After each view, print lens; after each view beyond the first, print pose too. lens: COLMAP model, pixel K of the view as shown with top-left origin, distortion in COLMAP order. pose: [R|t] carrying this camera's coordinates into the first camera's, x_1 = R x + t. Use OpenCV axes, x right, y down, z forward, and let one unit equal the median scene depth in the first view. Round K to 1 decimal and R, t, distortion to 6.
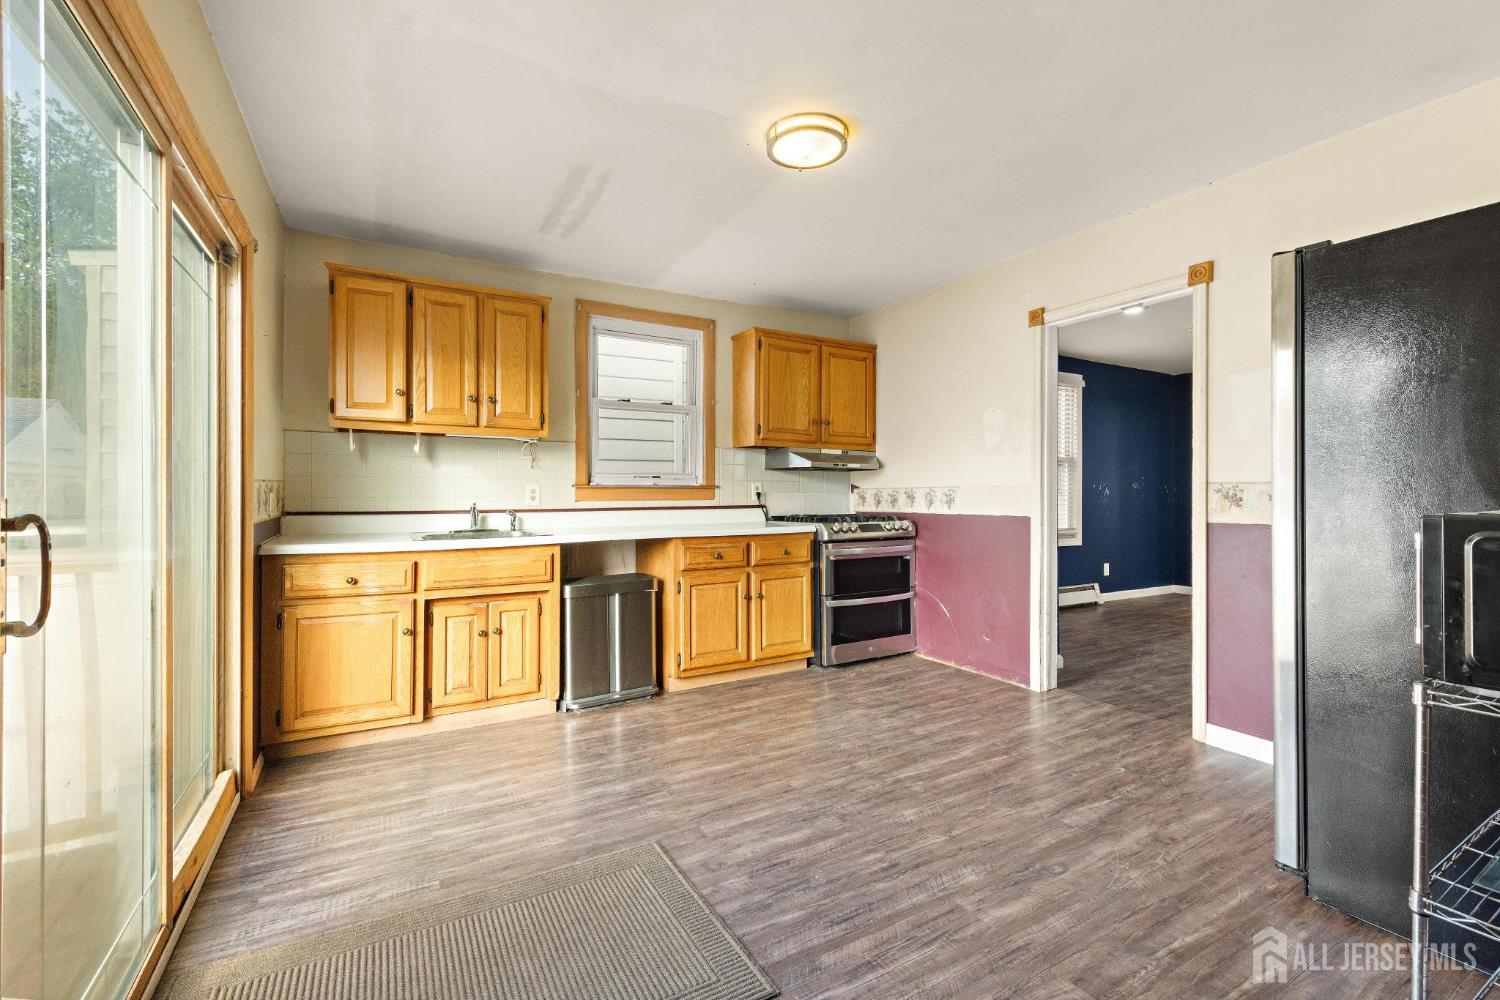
lens RADIAL K [[650.7, 0, 756.0], [0, 650.7, 491.4], [0, 0, 1]] dist [-0.000633, 0.000195]
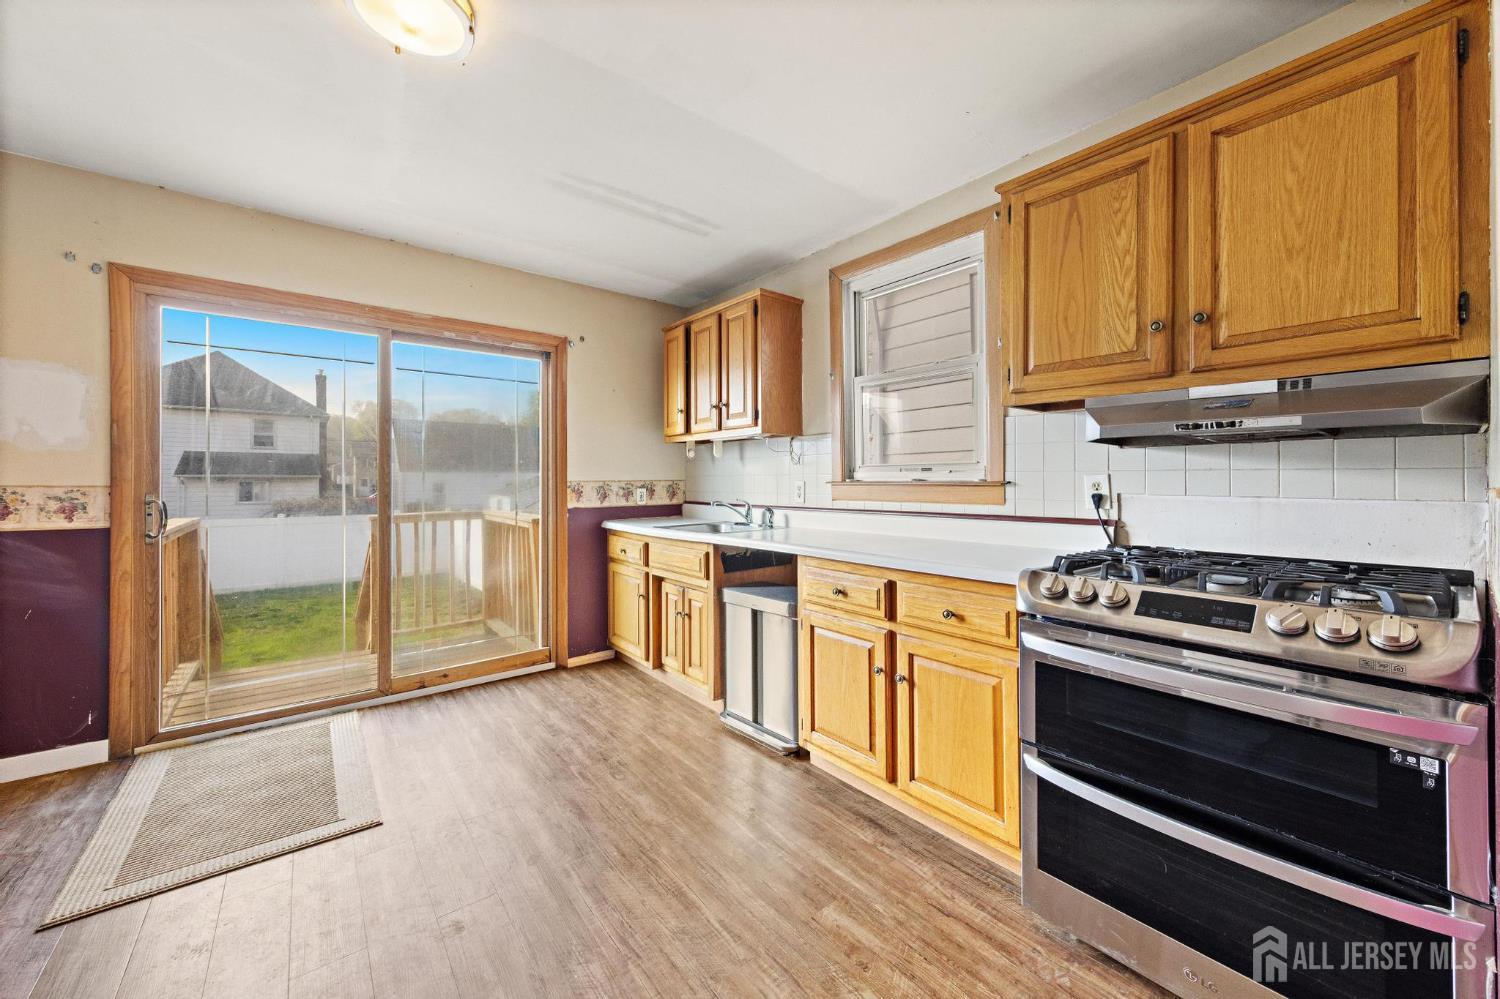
lens RADIAL K [[554.4, 0, 757.4], [0, 554.4, 480.5], [0, 0, 1]] dist [0.002331, -0.000605]
pose [[0.156914, -0.002402, -0.987609, 0.539815], [0.000416, 0.999997, -0.002366, -0.011570], [0.987612, -0.000039, 0.156914, 0.945713]]
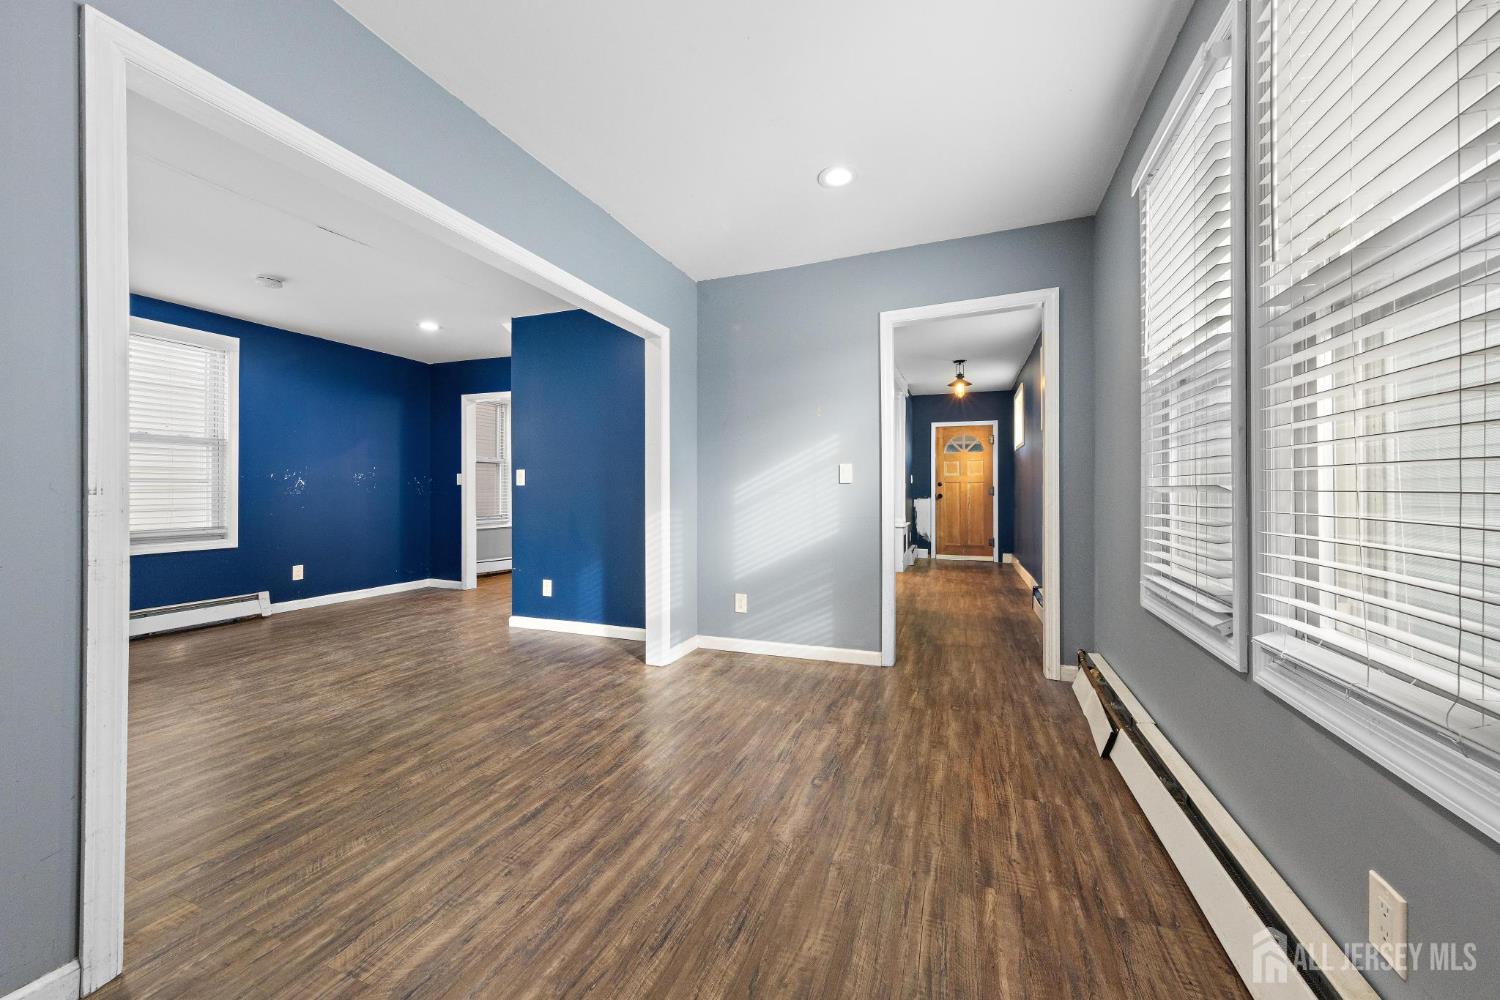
lens RADIAL K [[554.4, 0, 755.1], [0, 554.4, 488.7], [0, 0, 1]] dist [0.002331, -0.000605]
pose [[0.773030, -0.000936, 0.634368, 1.109991], [0.001885, 0.999998, -0.000822, 0.021296], [-0.634366, 0.001831, 0.773031, 0.092910]]
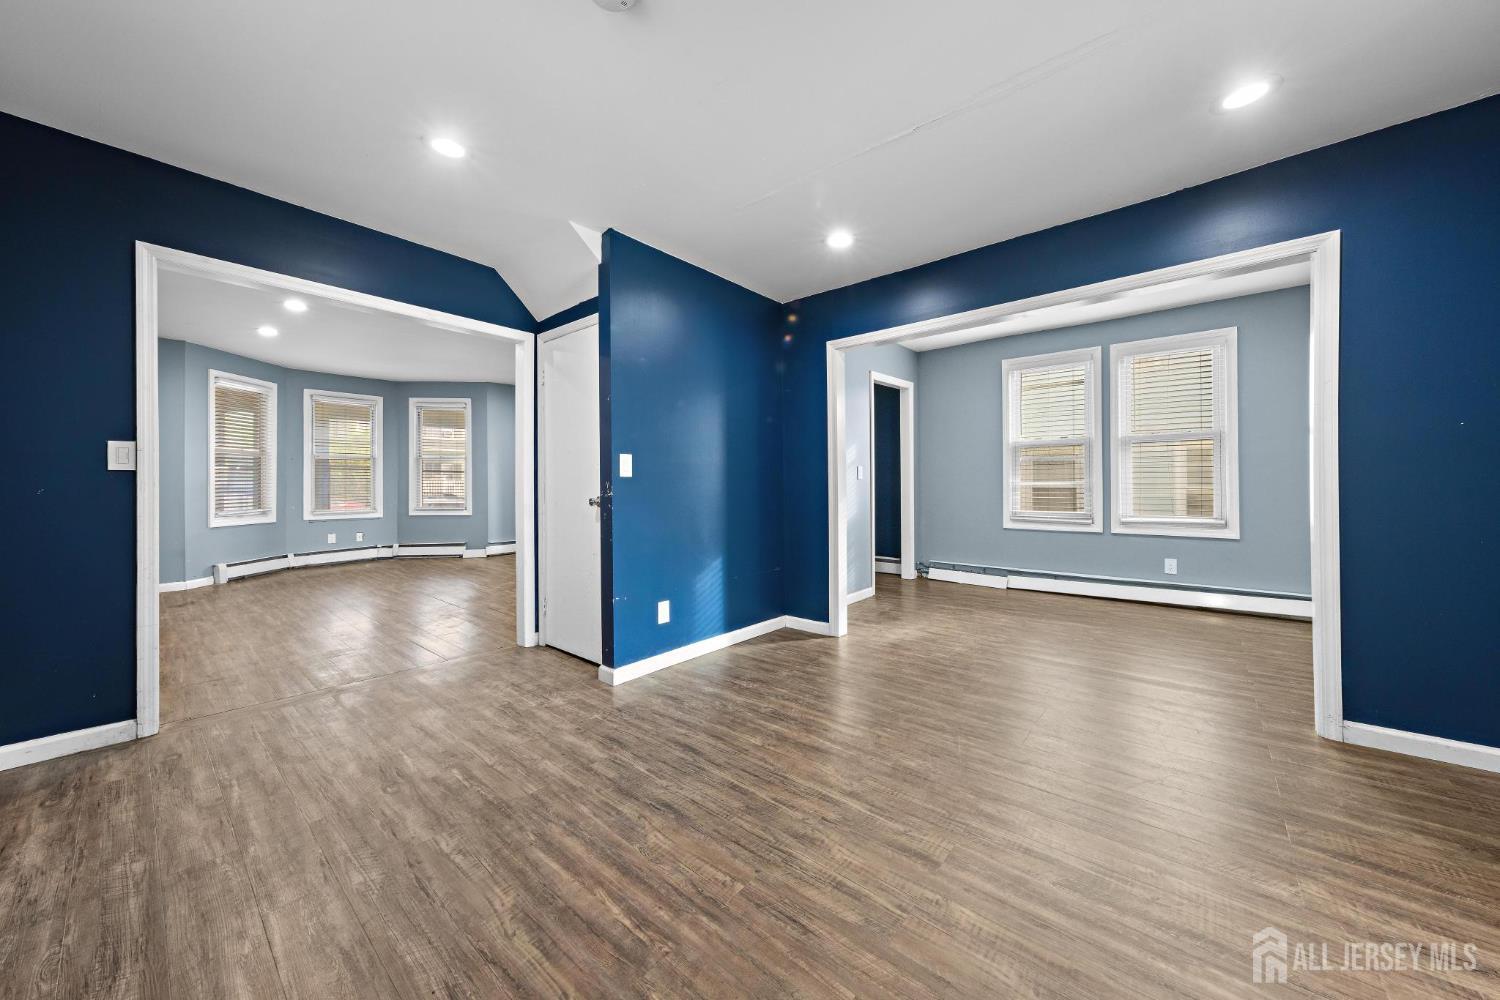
lens RADIAL K [[525.2, 0, 760.1], [0, 525.2, 481.8], [0, 0, 1]] dist [-0.003979, 0.000204]
pose [[-0.344808, 0.007234, 0.938645, 0.610801], [0.002494, 0.999974, -0.006790, 0.027250], [-0.938670, 0.000000, -0.344817, 1.599720]]
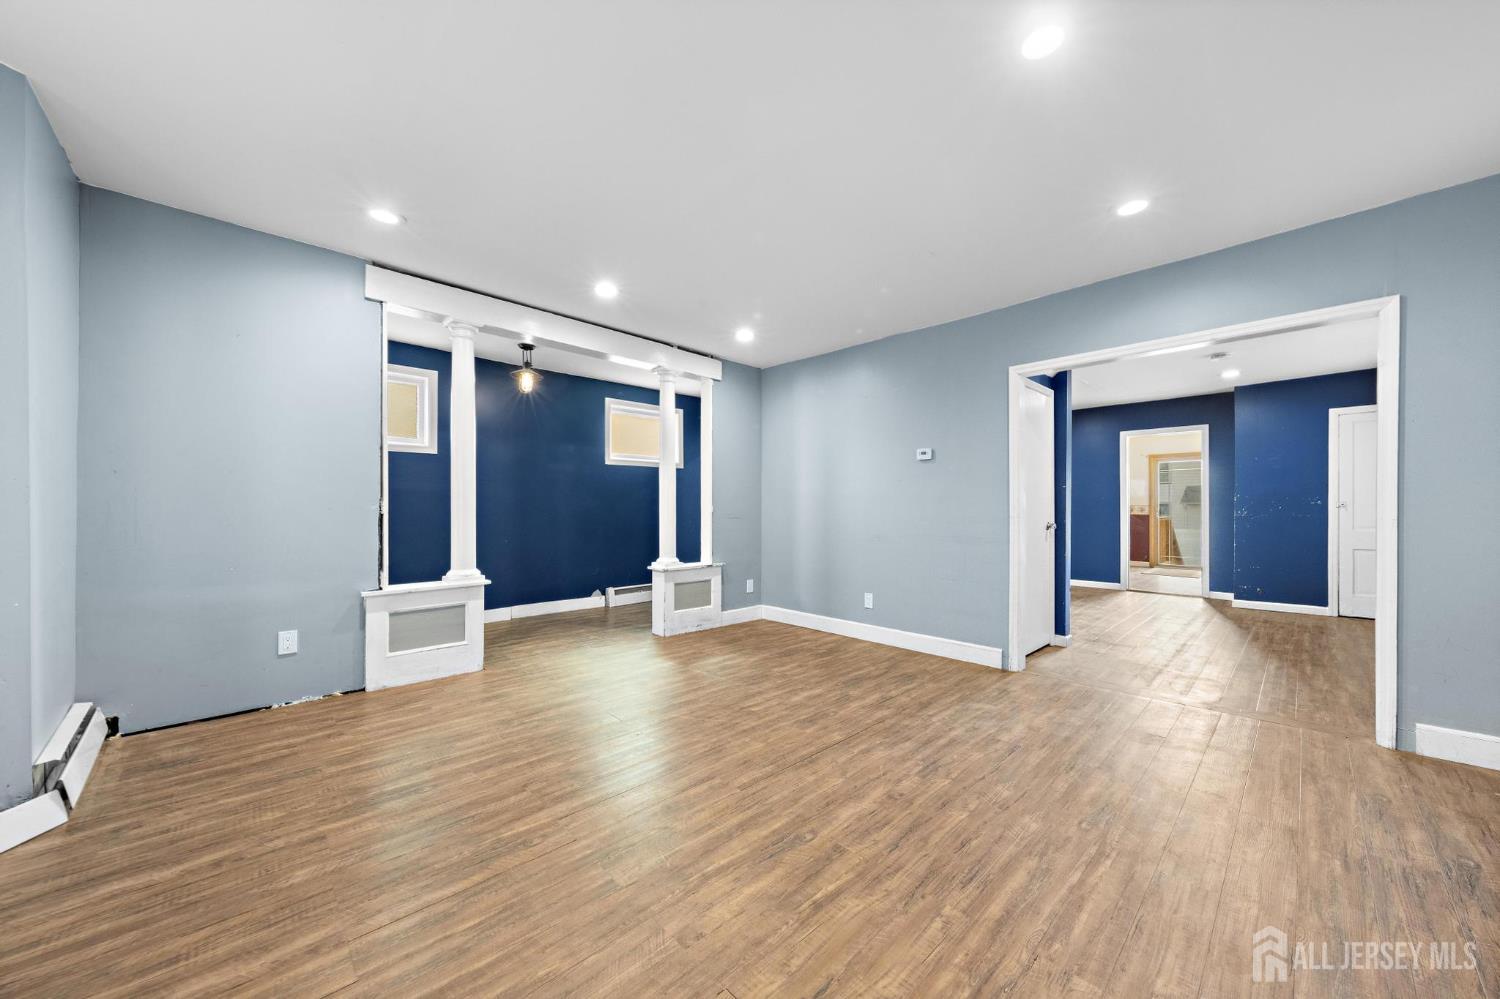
lens RADIAL K [[554.4, 0, 746.1], [0, 554.4, 508.2], [0, 0, 1]] dist [0.002331, -0.000605]
pose [[-0.968447, 0.000602, -0.249220, 2.672356], [0.000928, 0.999999, -0.001191, 0.011414], [0.249219, -0.001384, -0.968446, 2.690781]]
